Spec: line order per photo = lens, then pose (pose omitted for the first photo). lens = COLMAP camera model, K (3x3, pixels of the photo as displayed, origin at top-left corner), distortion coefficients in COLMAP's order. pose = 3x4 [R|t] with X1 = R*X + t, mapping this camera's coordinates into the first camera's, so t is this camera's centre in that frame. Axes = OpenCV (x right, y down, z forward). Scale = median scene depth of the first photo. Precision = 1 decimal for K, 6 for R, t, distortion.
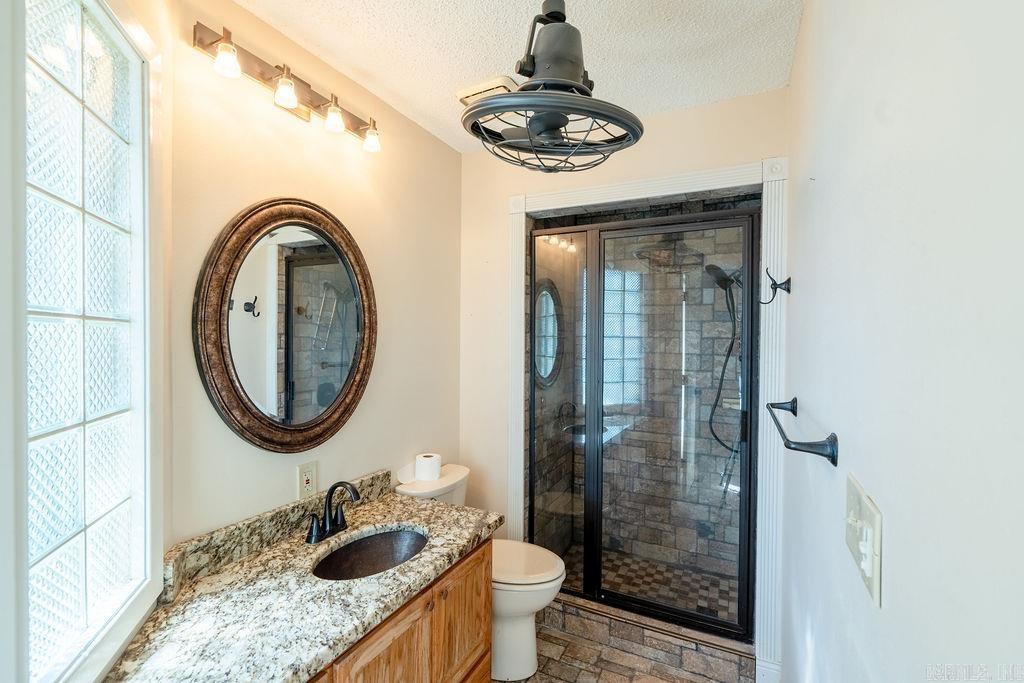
lens RADIAL K [[462.2, 0, 510.1], [0, 462.2, 341.5], [0, 0, 1]] dist [-0.004438, 0.001378]
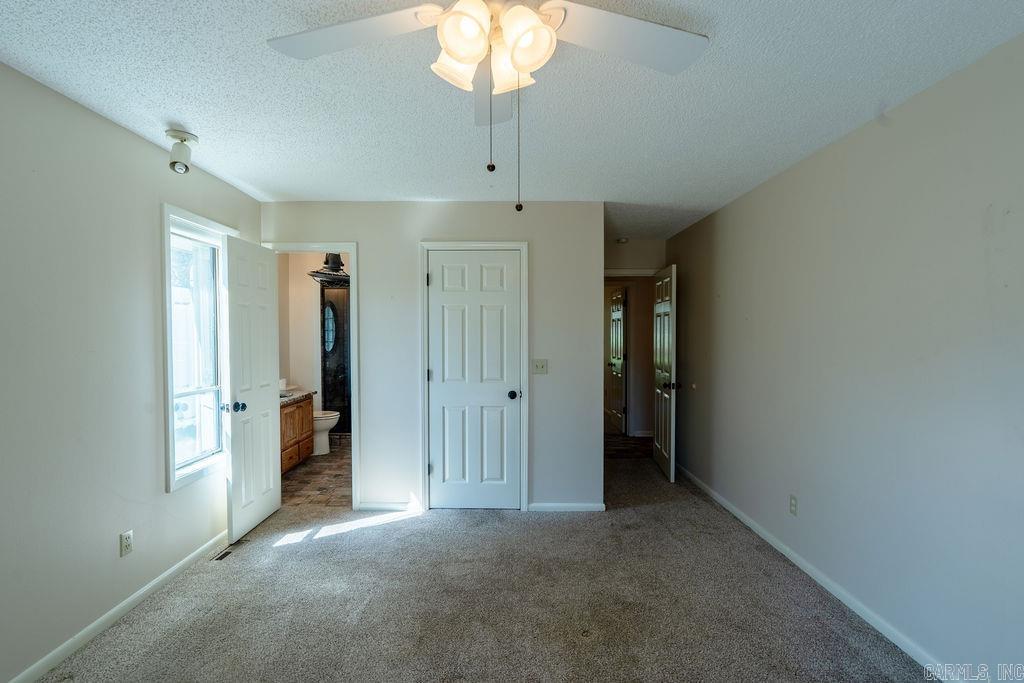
lens RADIAL K [[462.2, 0, 510.1], [0, 462.2, 342.9], [0, 0, 1]] dist [-0.004438, 0.001378]
pose [[0.892912, -0.019488, 0.449809, -0.157466], [0.013484, 0.999772, 0.016548, 0.028037], [-0.450029, -0.008711, 0.892971, -1.461209]]
